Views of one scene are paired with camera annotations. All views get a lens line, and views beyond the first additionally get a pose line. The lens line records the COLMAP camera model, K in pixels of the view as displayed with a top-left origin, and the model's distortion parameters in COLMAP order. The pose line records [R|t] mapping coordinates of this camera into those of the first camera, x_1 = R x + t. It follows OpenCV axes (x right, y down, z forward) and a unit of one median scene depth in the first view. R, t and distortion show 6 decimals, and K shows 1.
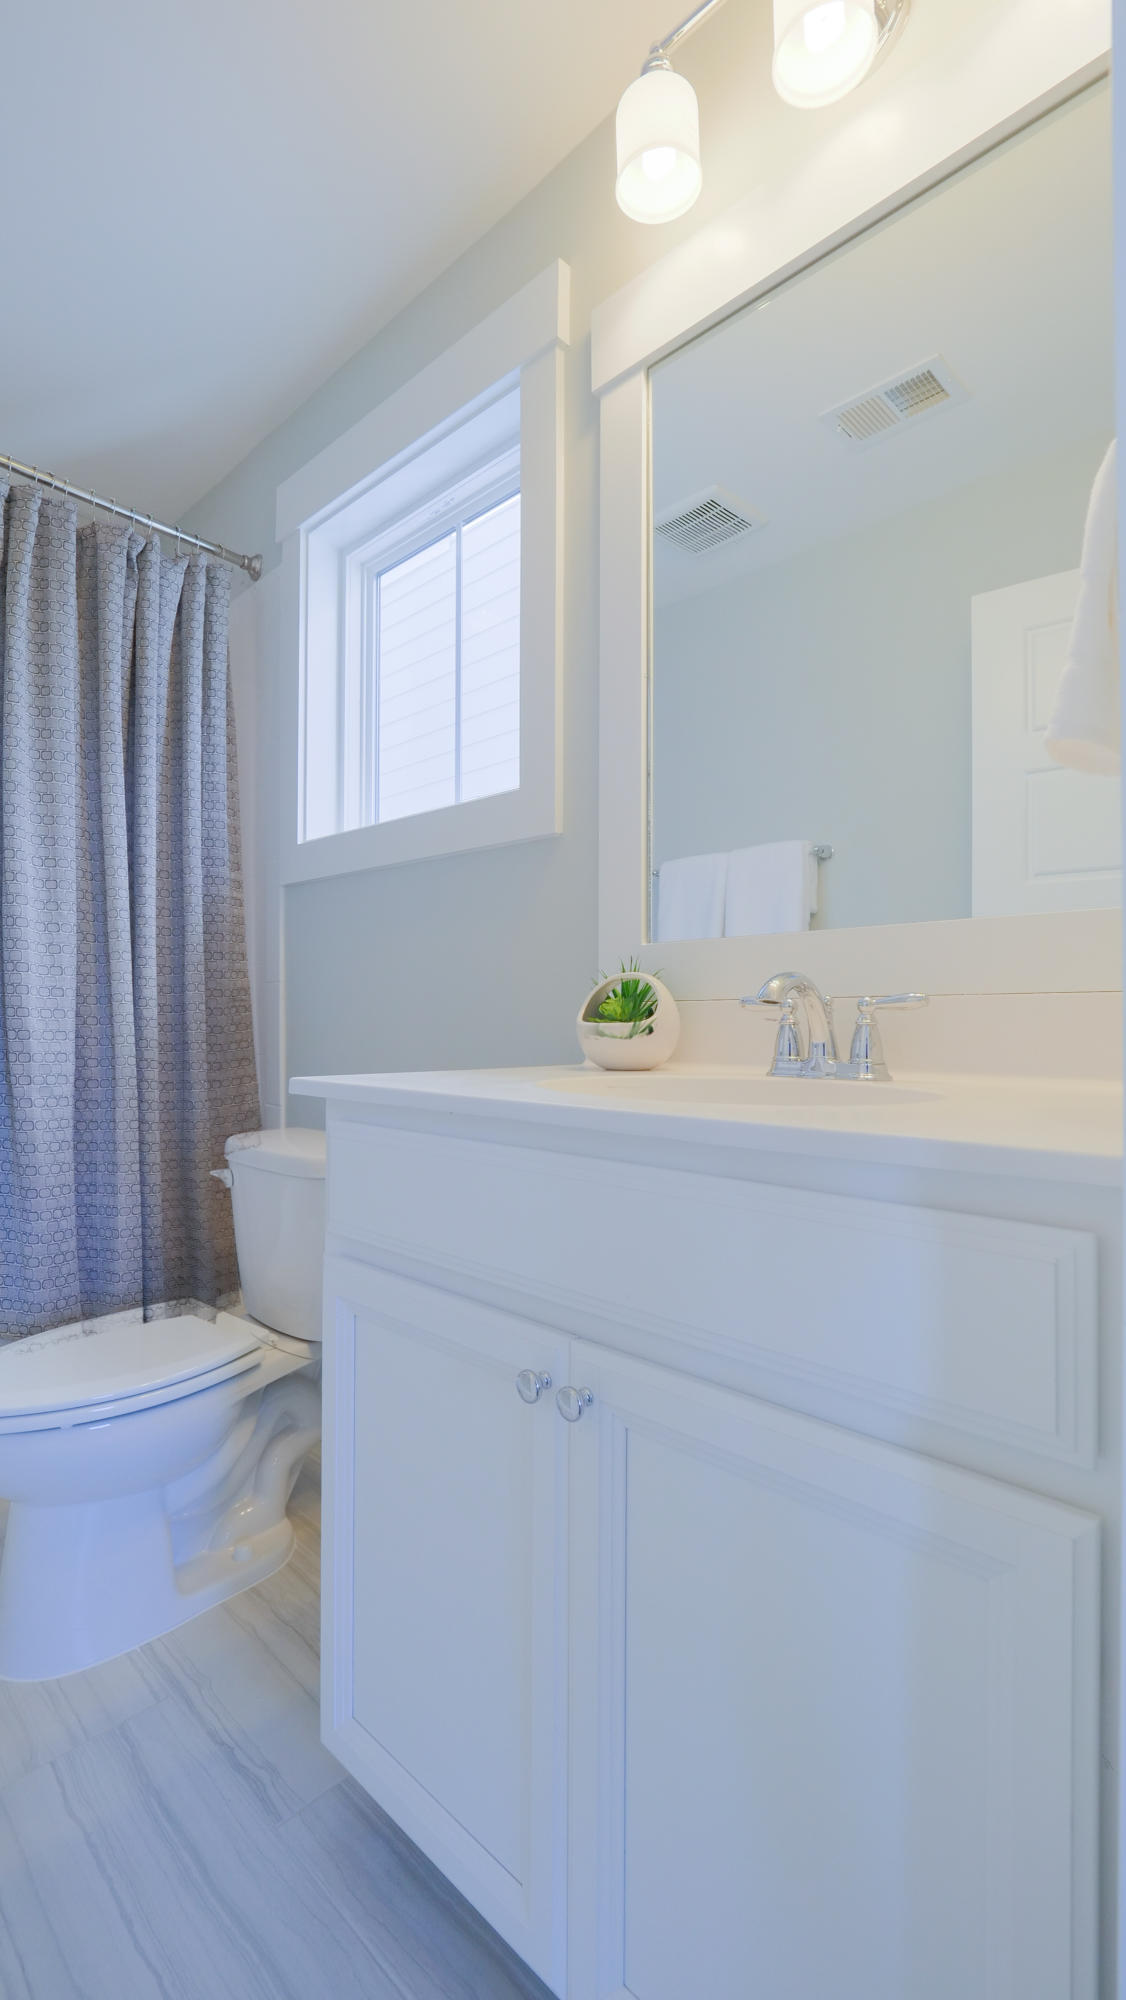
lens RADIAL K [[906.1, 0, 542.4], [0, 906.1, 1008.5], [0, 0, 1]] dist [0.002783, -0.007621]
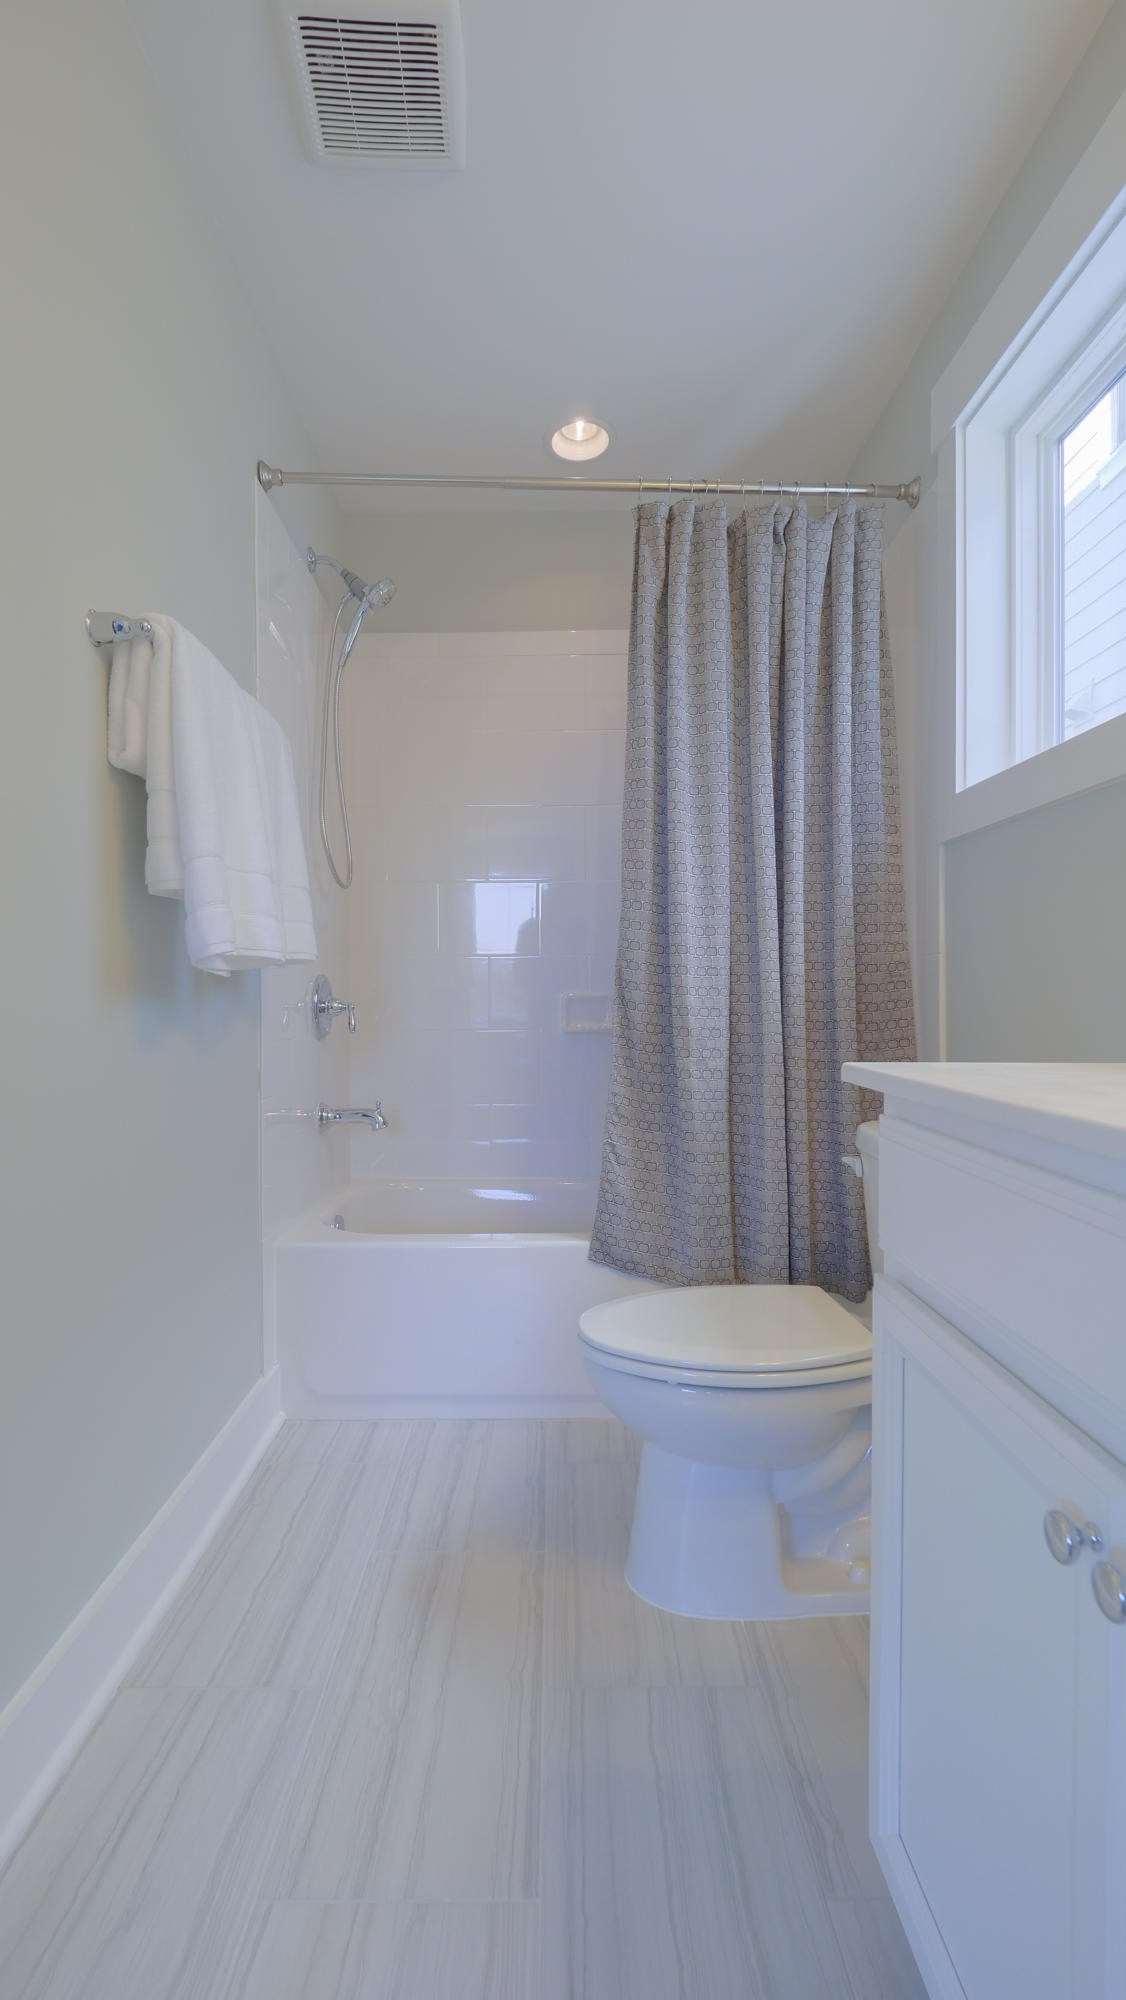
lens RADIAL K [[906.1, 0, 542.4], [0, 906.1, 1008.5], [0, 0, 1]] dist [0.002783, -0.007621]
pose [[0.693352, 0.004885, -0.720582, 0.088665], [0.015444, 0.999647, 0.021637, -0.000712], [0.720433, -0.026131, 0.693032, 0.114001]]
